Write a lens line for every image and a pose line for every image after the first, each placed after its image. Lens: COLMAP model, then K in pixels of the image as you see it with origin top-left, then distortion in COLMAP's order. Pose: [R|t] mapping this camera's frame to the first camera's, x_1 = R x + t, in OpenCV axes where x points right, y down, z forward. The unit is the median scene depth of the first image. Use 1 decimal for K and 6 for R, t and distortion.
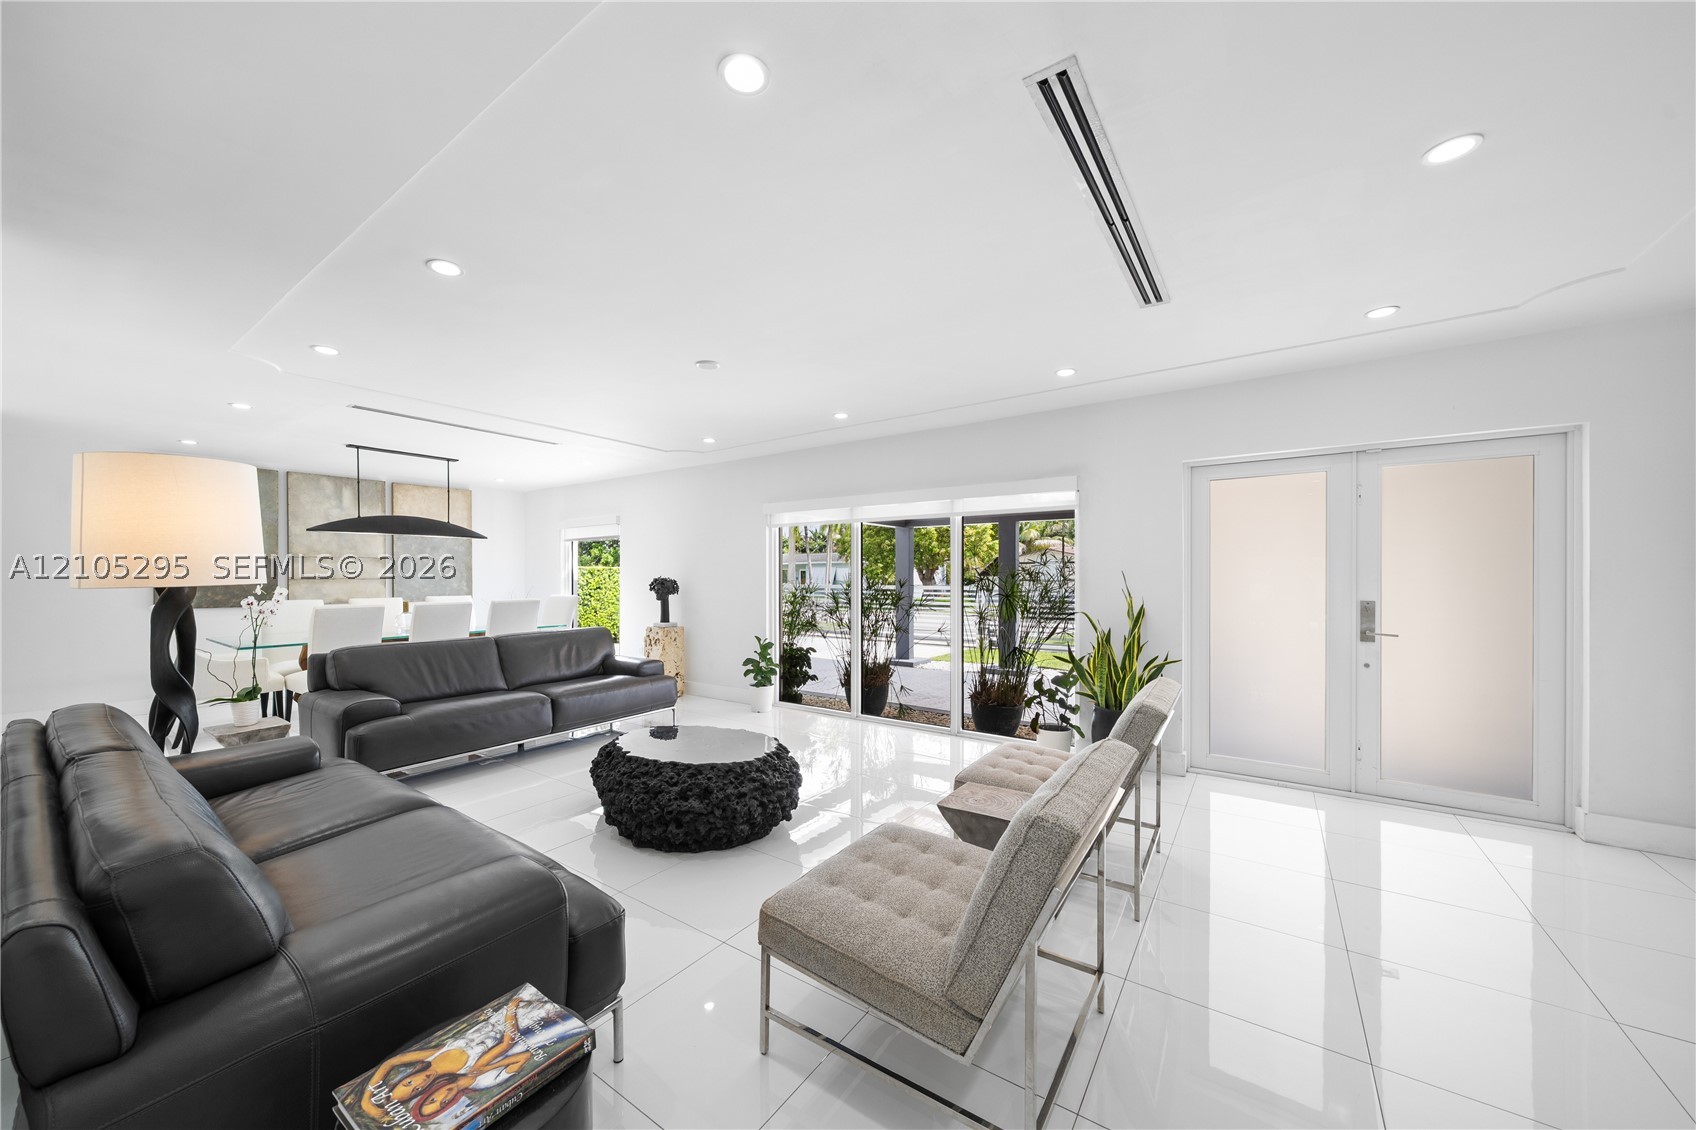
lens RADIAL K [[614.0, 0, 848.0], [0, 614.0, 565.0], [0, 0, 1]] dist [0.000040, 0.000016]
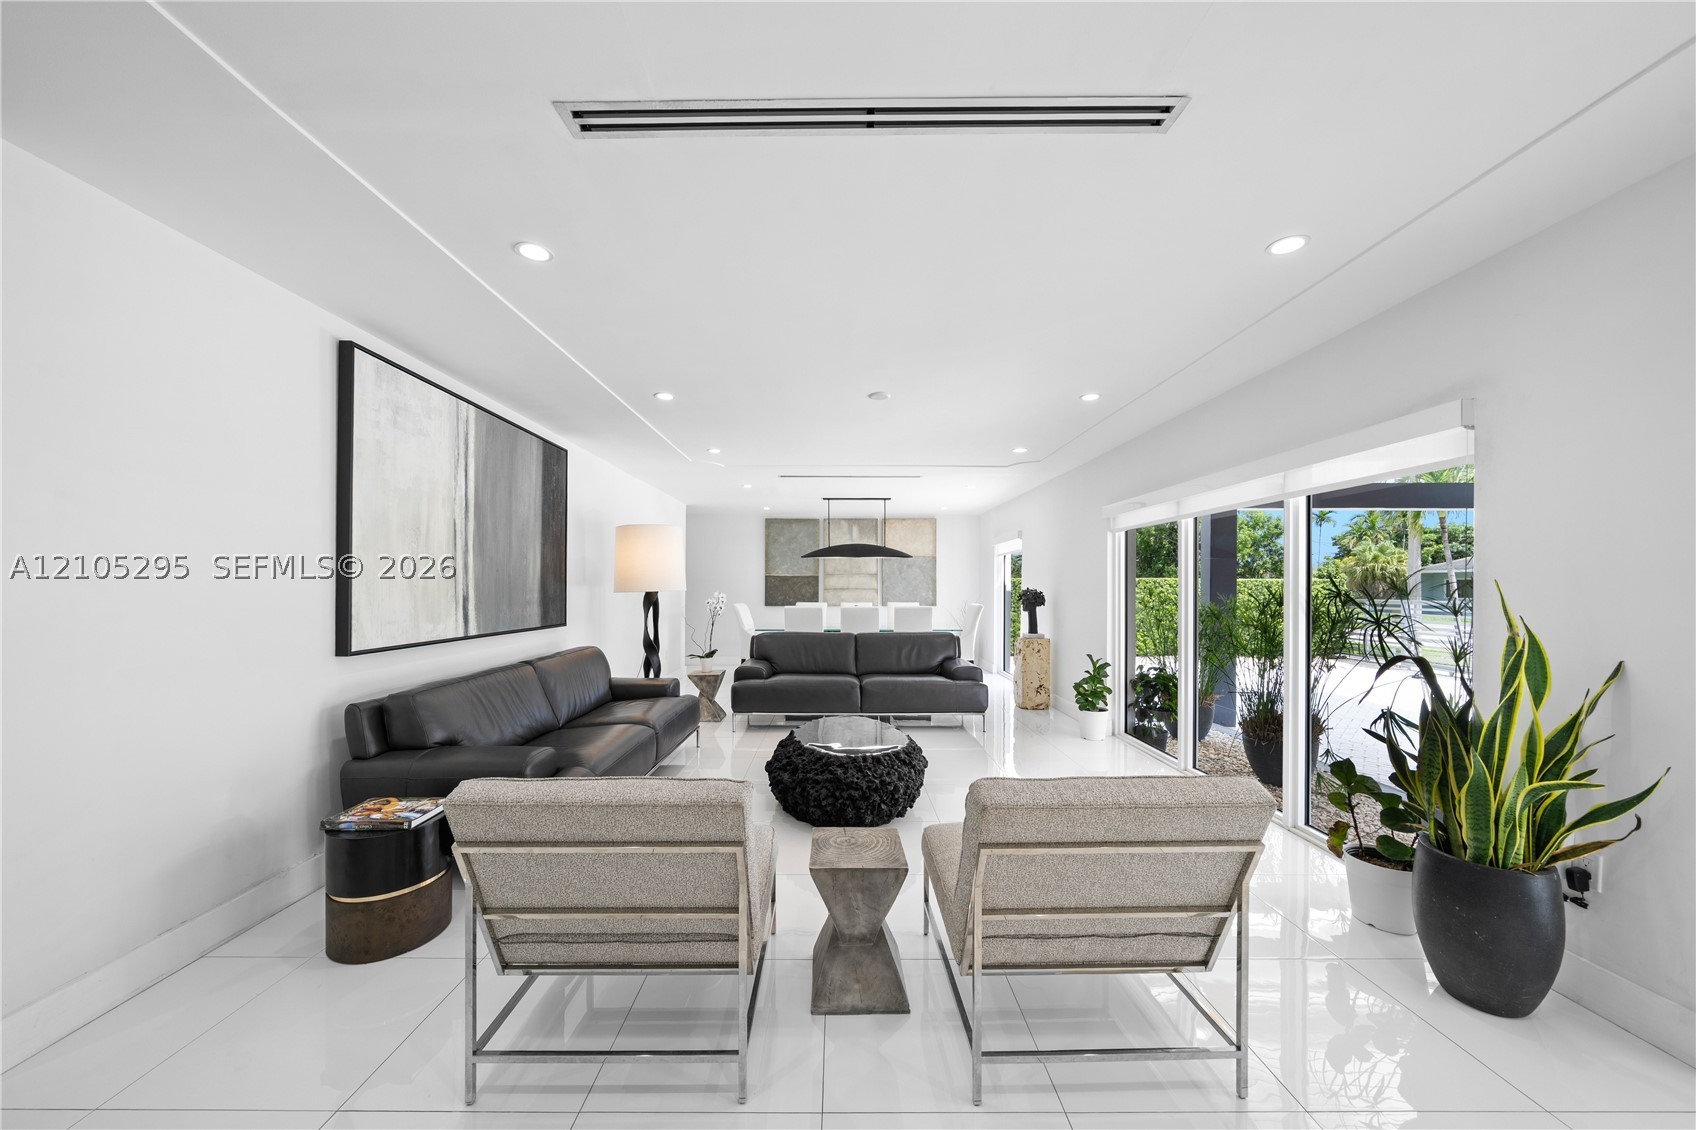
lens RADIAL K [[590.2, 0, 820.8], [0, 590.2, 586.6], [0, 0, 1]] dist [0.000466, 0.000006]
pose [[0.568261, 0.000936, -0.822847, 0.363730], [0.014220, 0.999839, 0.010957, 0.001086], [0.822725, -0.017927, 0.568157, 0.195732]]
